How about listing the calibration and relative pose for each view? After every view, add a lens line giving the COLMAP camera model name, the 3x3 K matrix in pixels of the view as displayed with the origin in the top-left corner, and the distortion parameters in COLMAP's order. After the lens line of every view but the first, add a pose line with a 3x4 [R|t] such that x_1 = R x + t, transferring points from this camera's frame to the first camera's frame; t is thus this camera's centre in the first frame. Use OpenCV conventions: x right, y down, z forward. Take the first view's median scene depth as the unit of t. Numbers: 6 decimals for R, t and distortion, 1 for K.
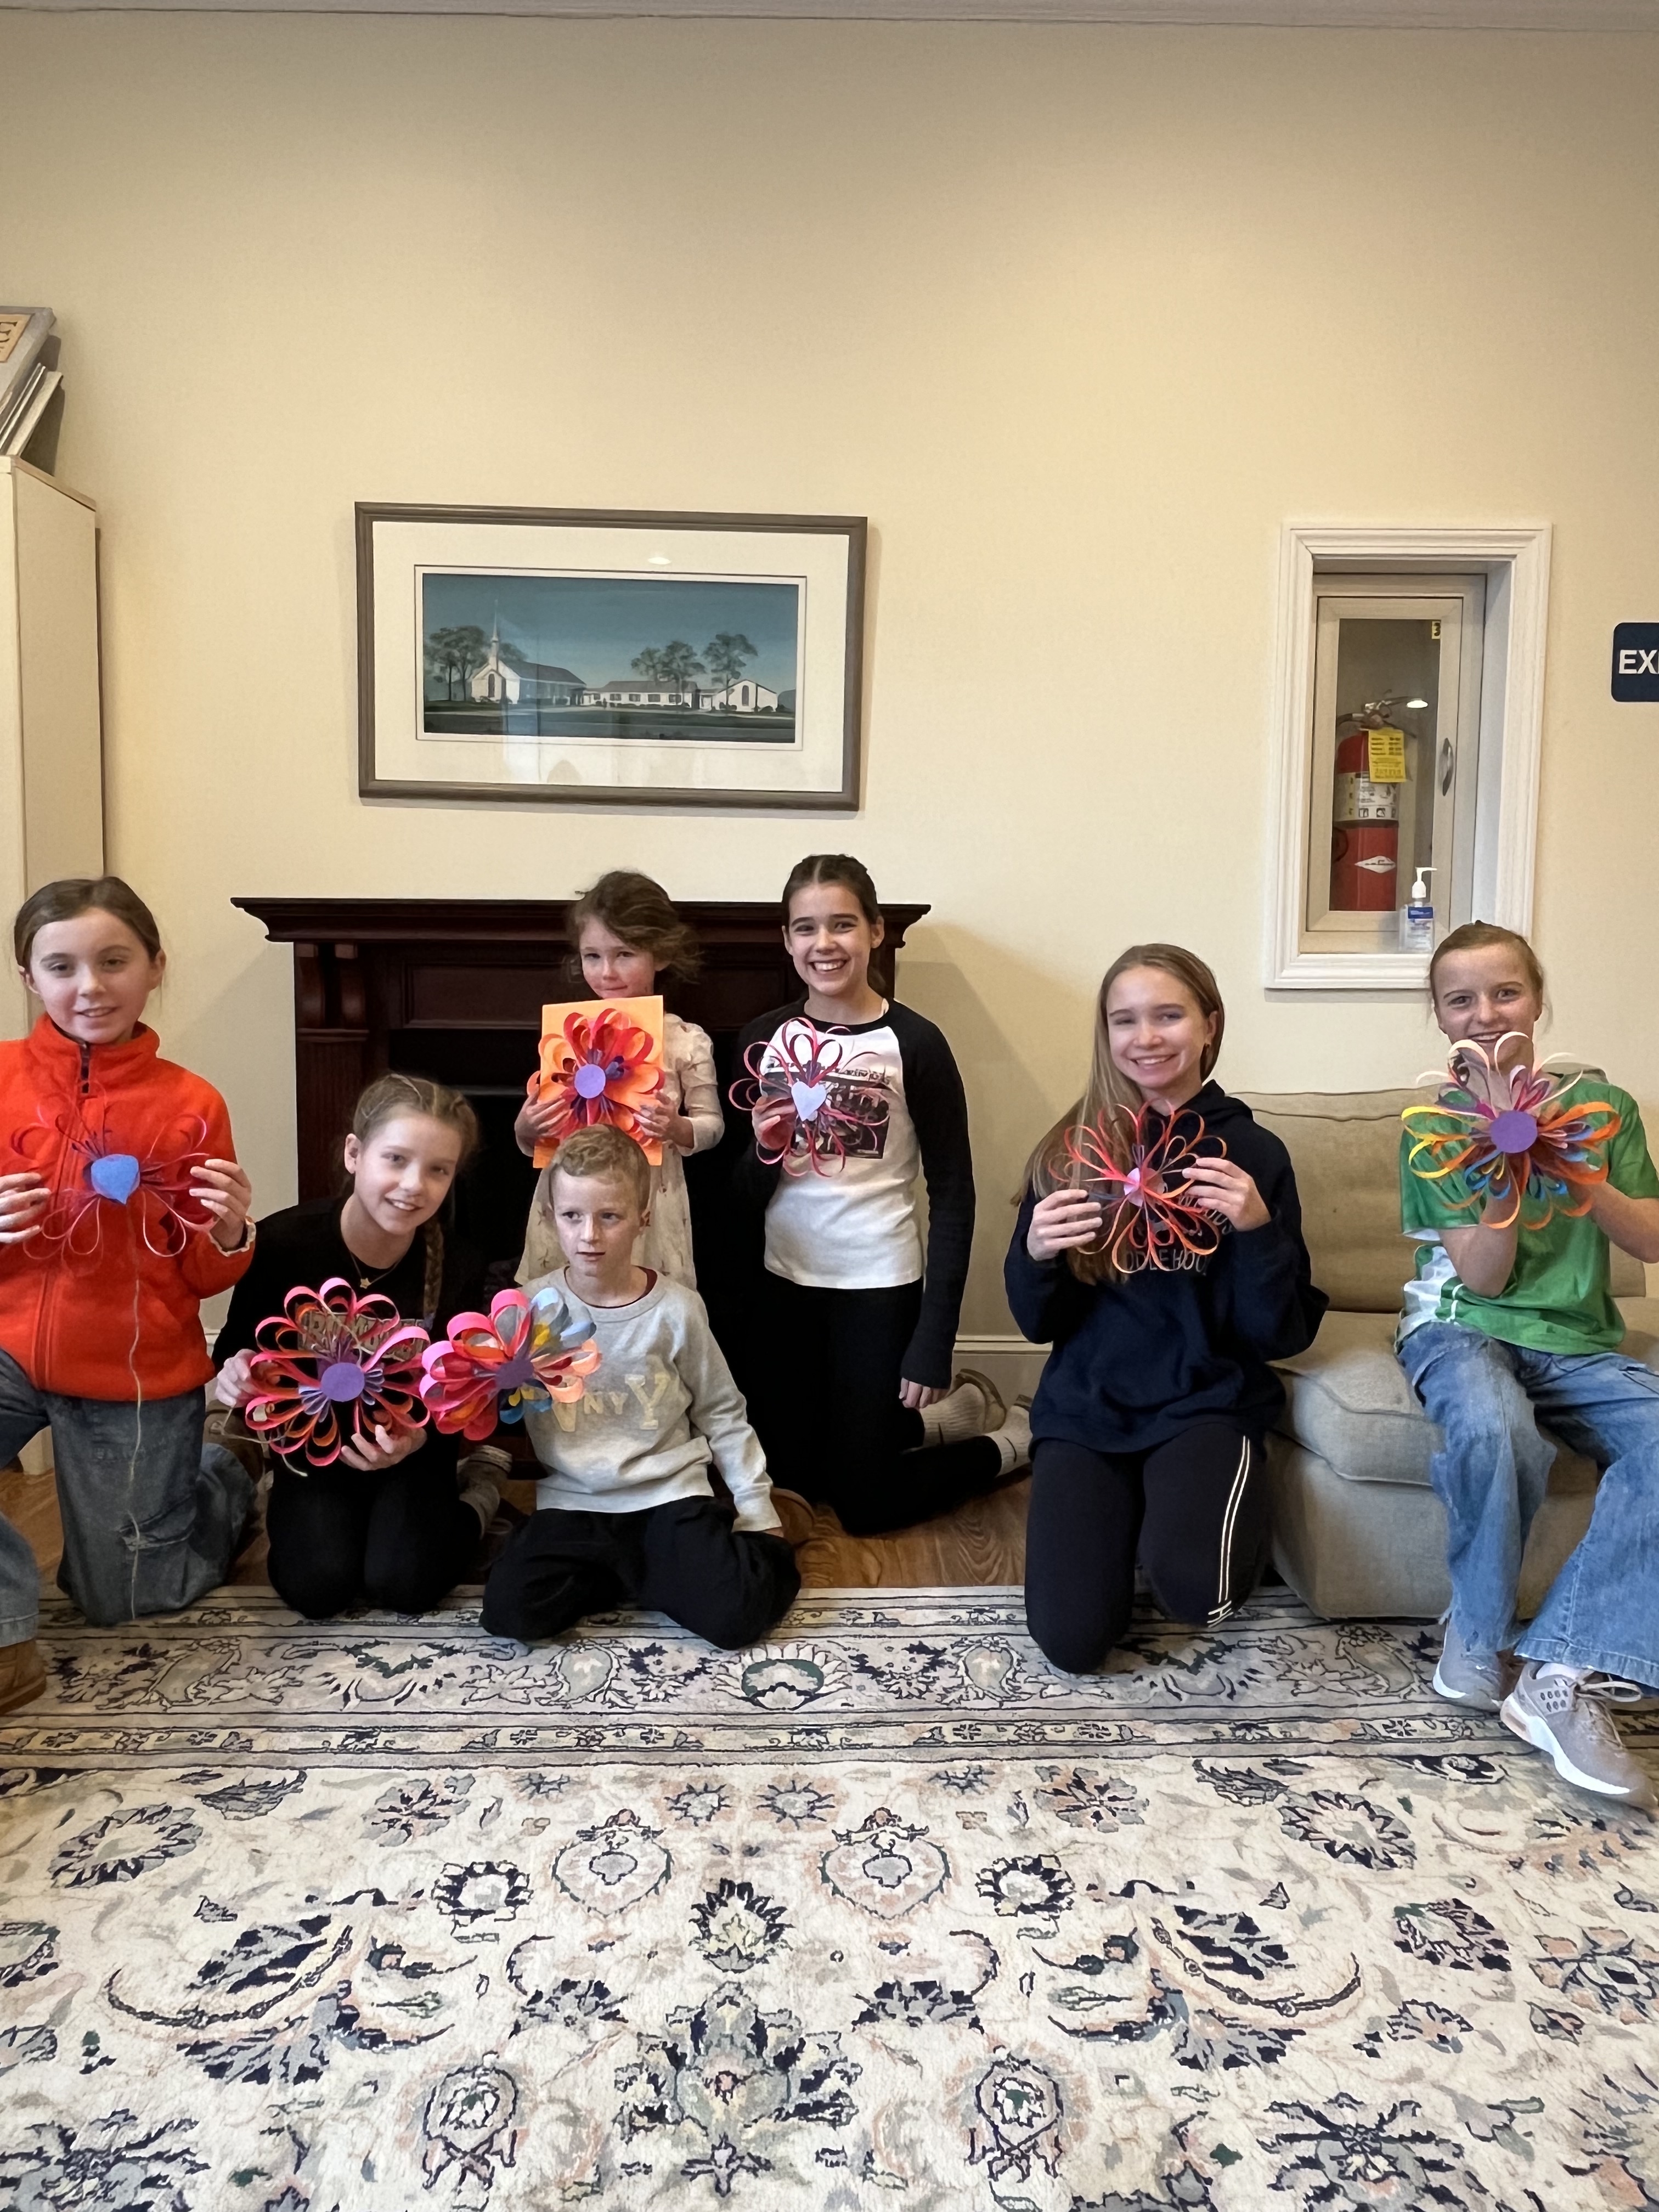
lens RADIAL K [[1439.5, 0, 838.3], [0, 1439.5, 1122.4], [0, 0, 1]] dist [-0.002037, -0.004394]
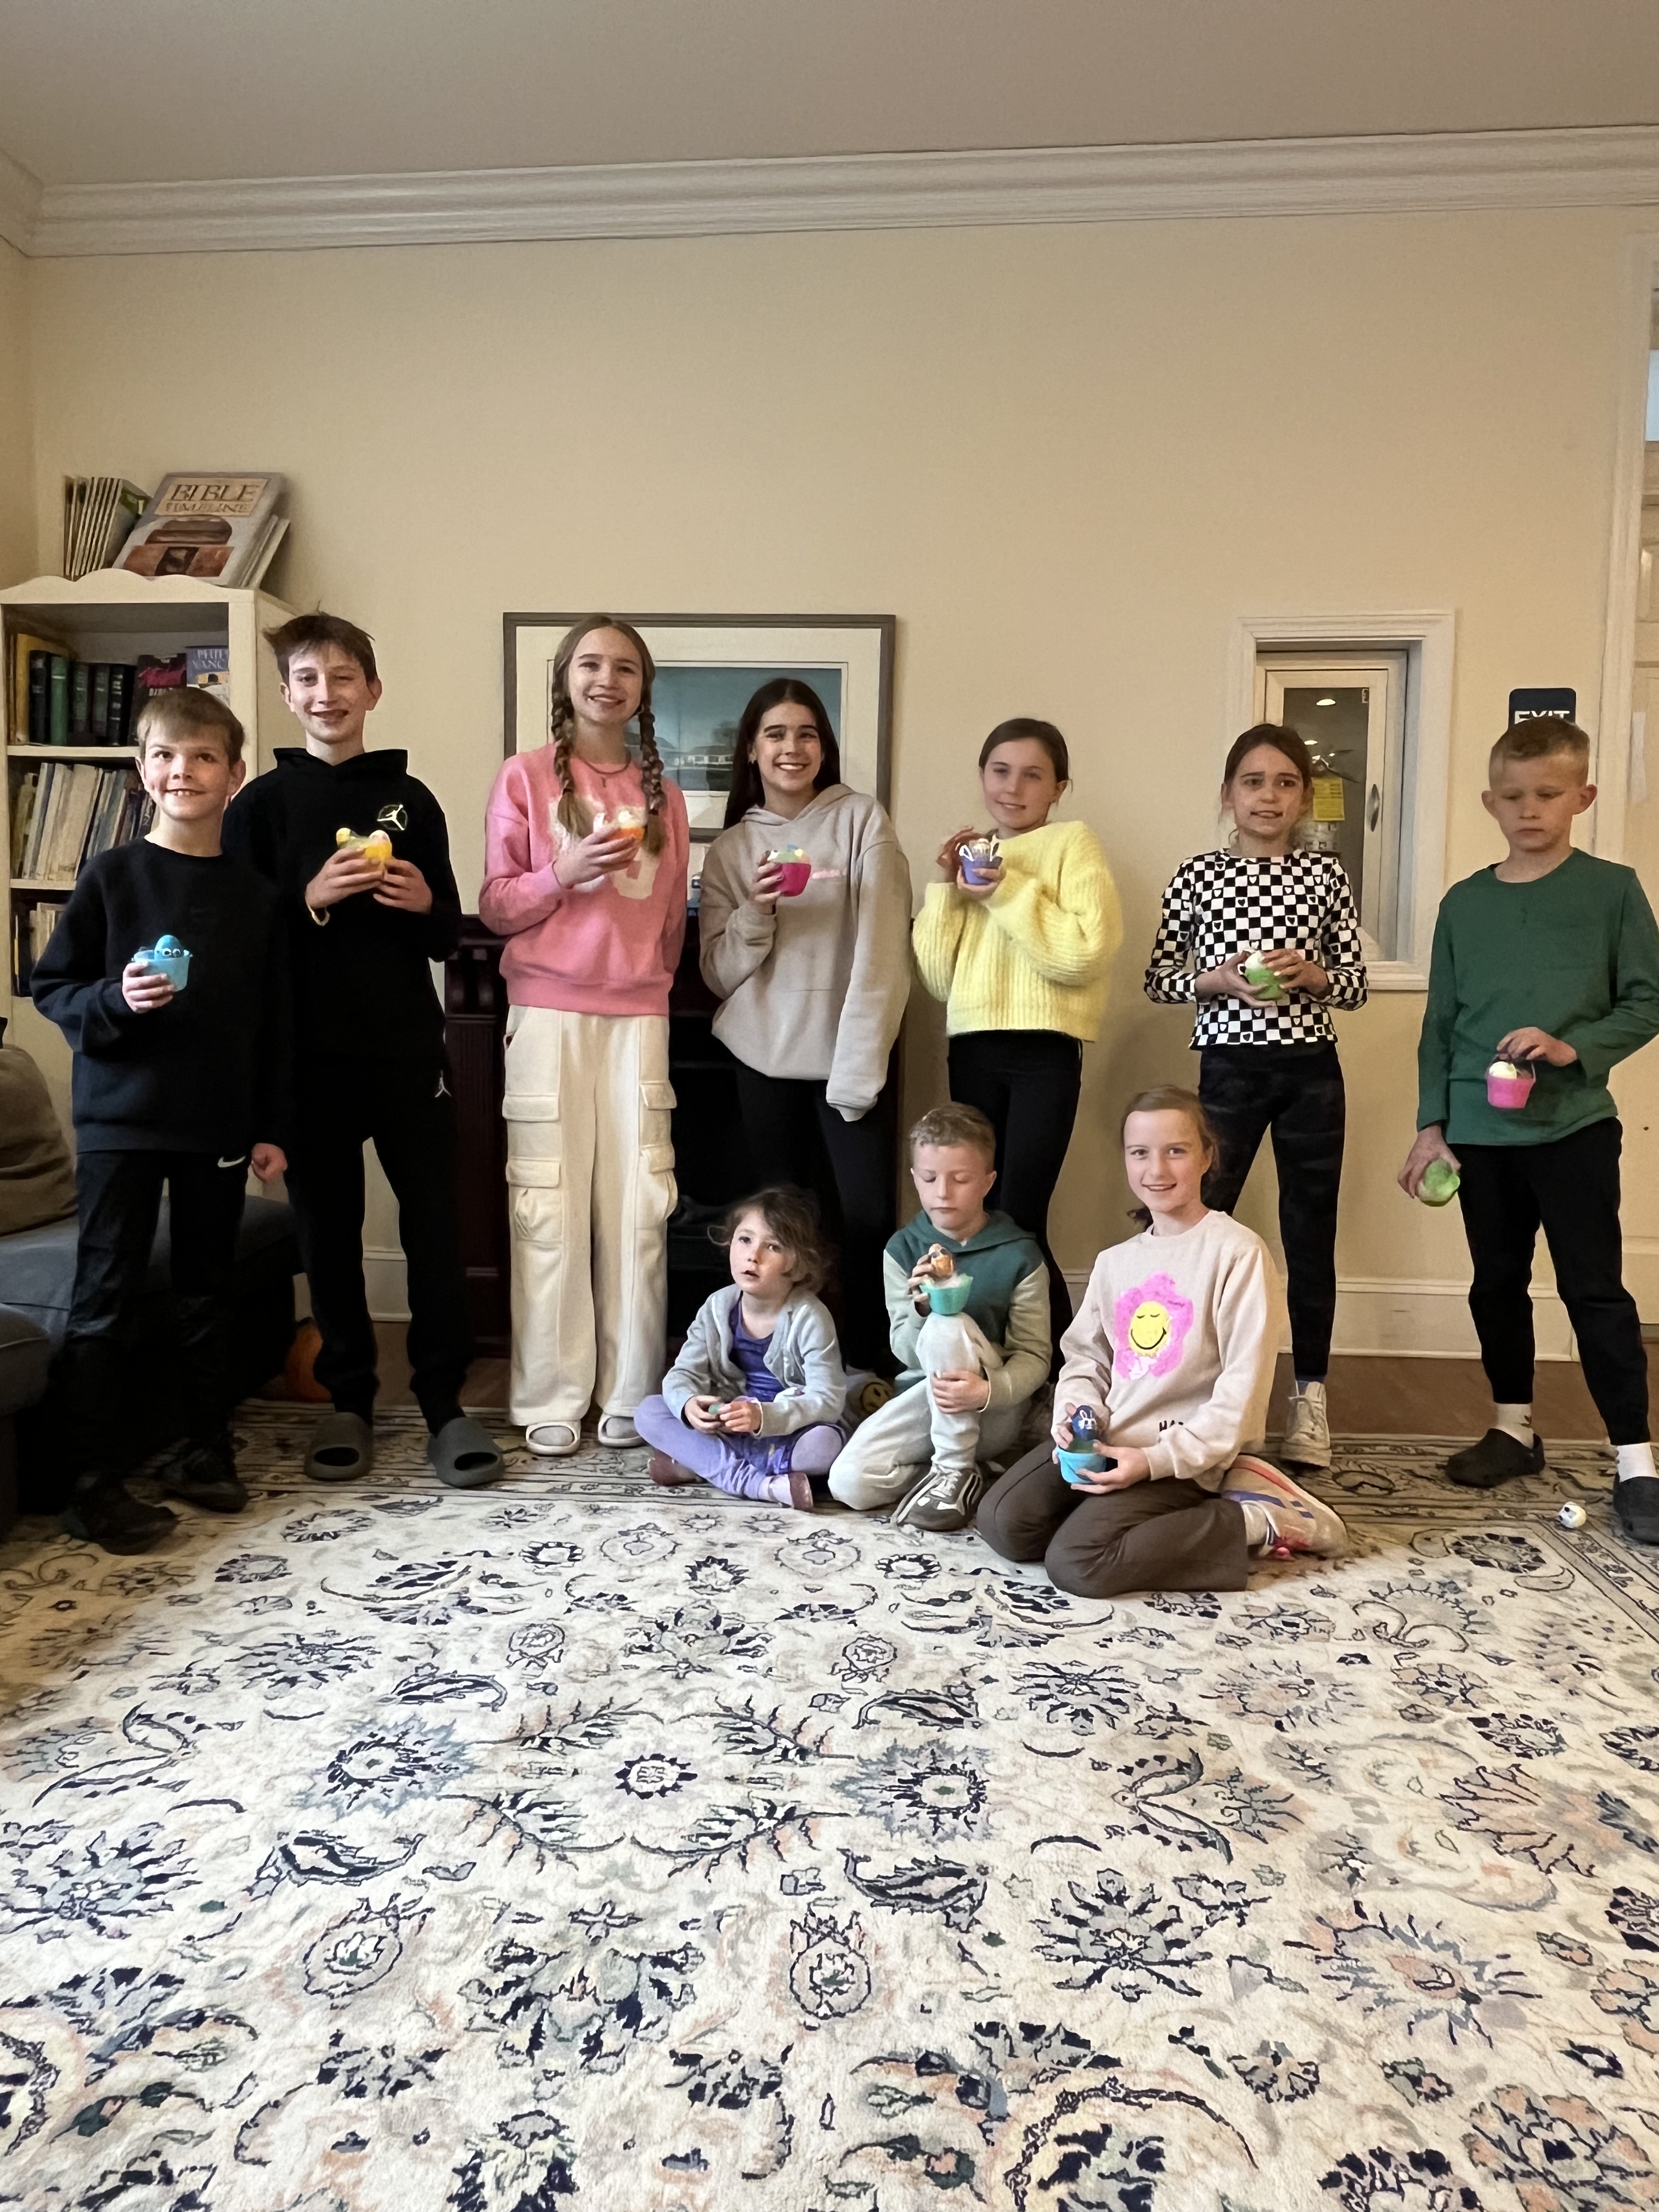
lens RADIAL K [[1444.9, 0, 821.4], [0, 1444.9, 1094.3], [0, 0, 1]] dist [-0.000488, 0.000690]
pose [[0.994356, 0.012568, -0.105344, 0.204108], [-0.016598, 0.999160, -0.037463, 0.104567], [0.104784, 0.039000, 0.993730, -0.549081]]
